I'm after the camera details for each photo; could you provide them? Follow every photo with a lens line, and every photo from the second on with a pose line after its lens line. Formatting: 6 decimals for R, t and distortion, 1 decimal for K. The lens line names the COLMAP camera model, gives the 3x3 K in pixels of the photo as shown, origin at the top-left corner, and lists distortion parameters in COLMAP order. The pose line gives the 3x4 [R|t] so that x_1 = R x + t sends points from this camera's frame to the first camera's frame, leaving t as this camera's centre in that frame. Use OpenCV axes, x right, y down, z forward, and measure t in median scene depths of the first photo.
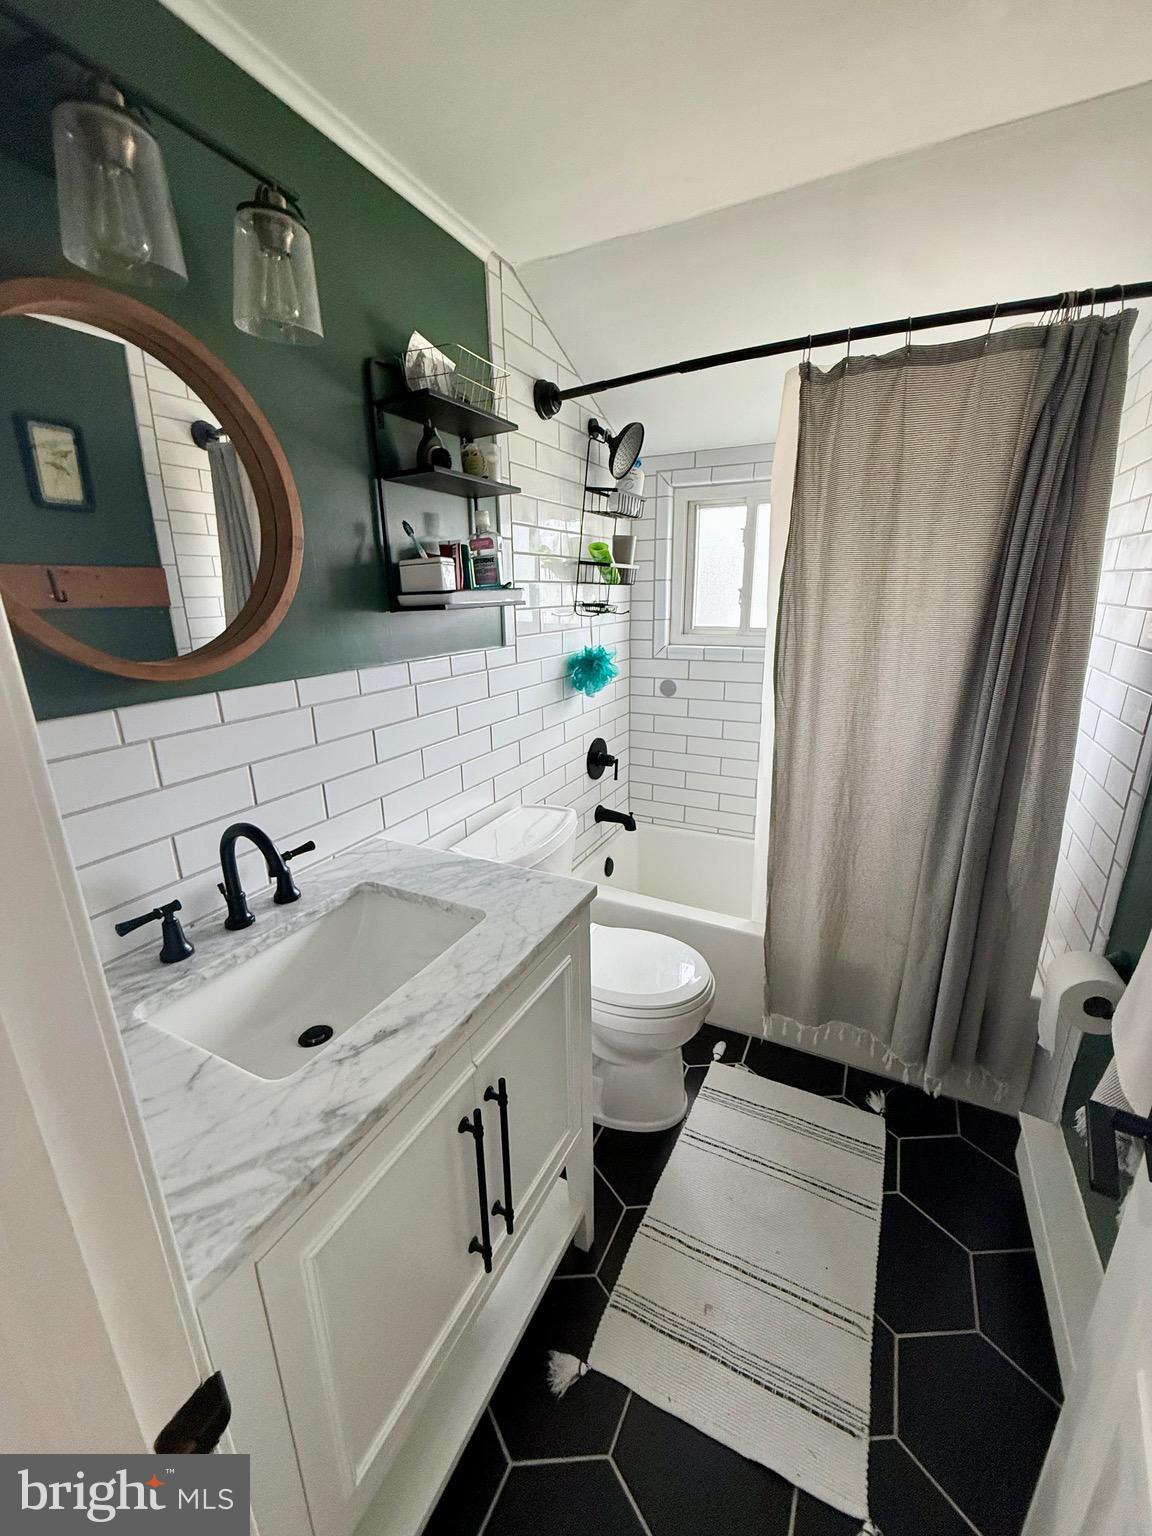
lens RADIAL K [[608.9, 0, 576.0], [0, 608.9, 768.0], [0, 0, 1]] dist [-0.000614, -0.000581]
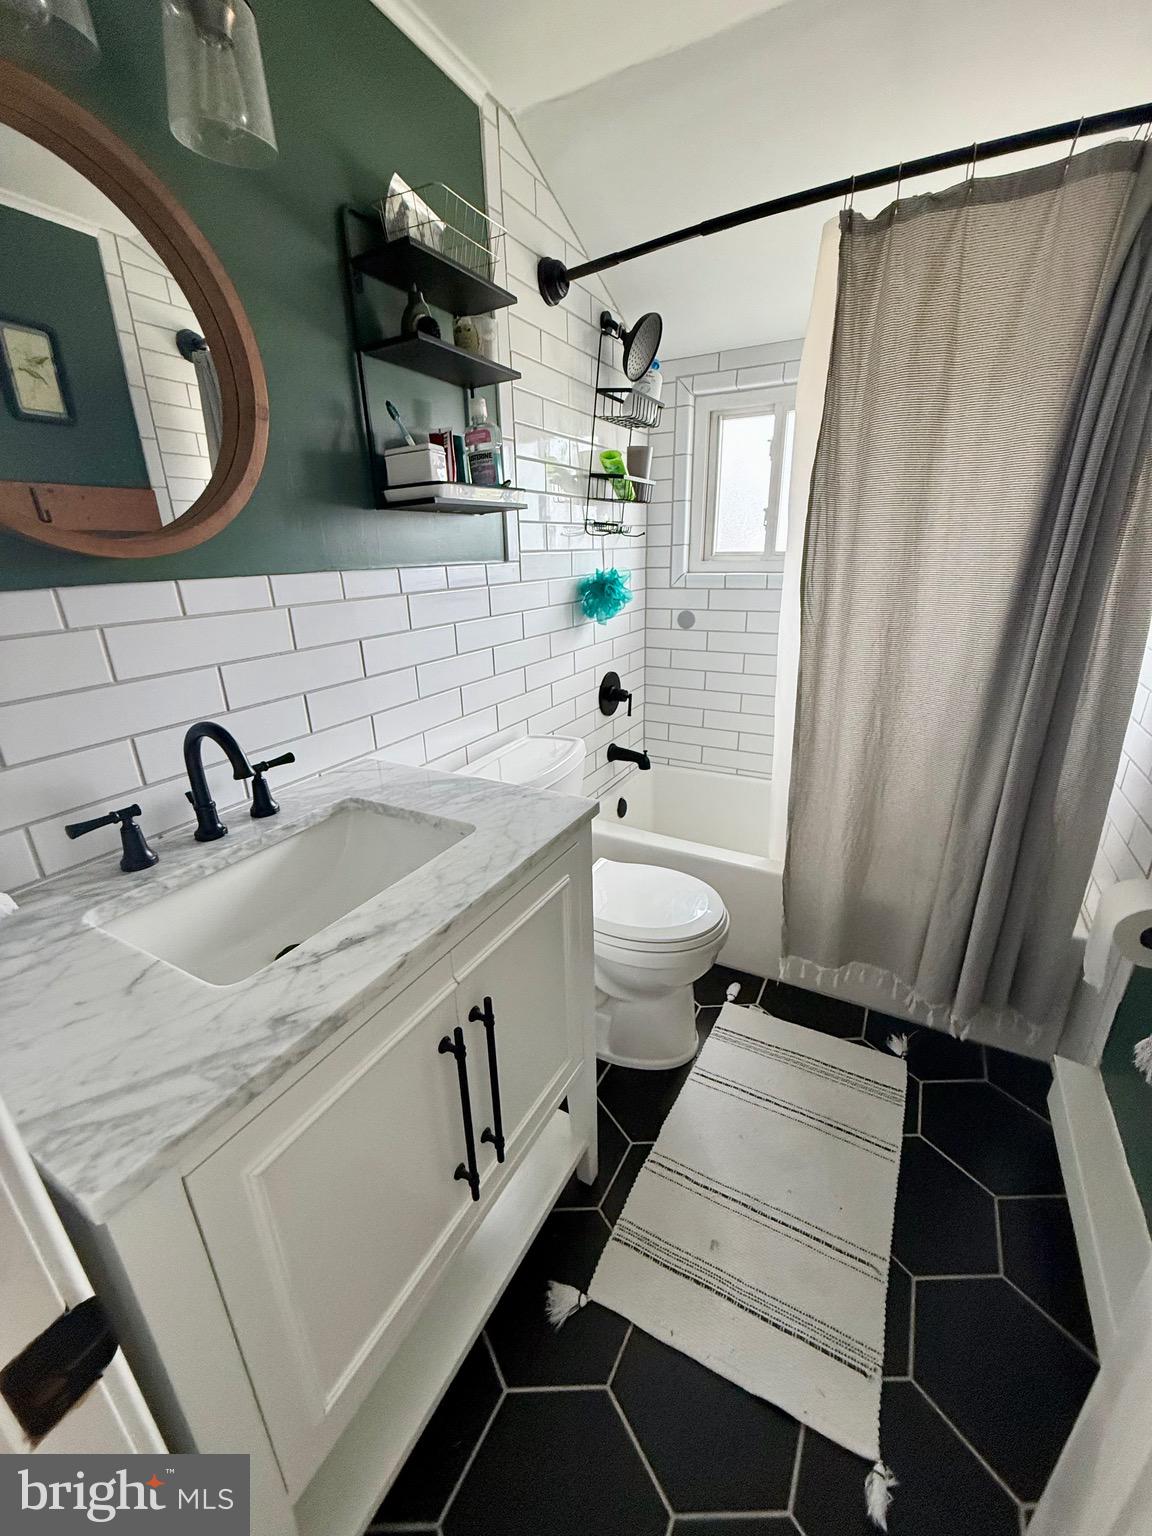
lens RADIAL K [[609.5, 0, 576.0], [0, 609.5, 768.0], [0, 0, 1]] dist [-0.001600, -0.000003]
pose [[0.999449, 0.004049, -0.032945, 0.025671], [-0.001899, 0.997881, 0.065045, 0.072481], [0.033139, -0.064946, 0.997338, 0.079653]]
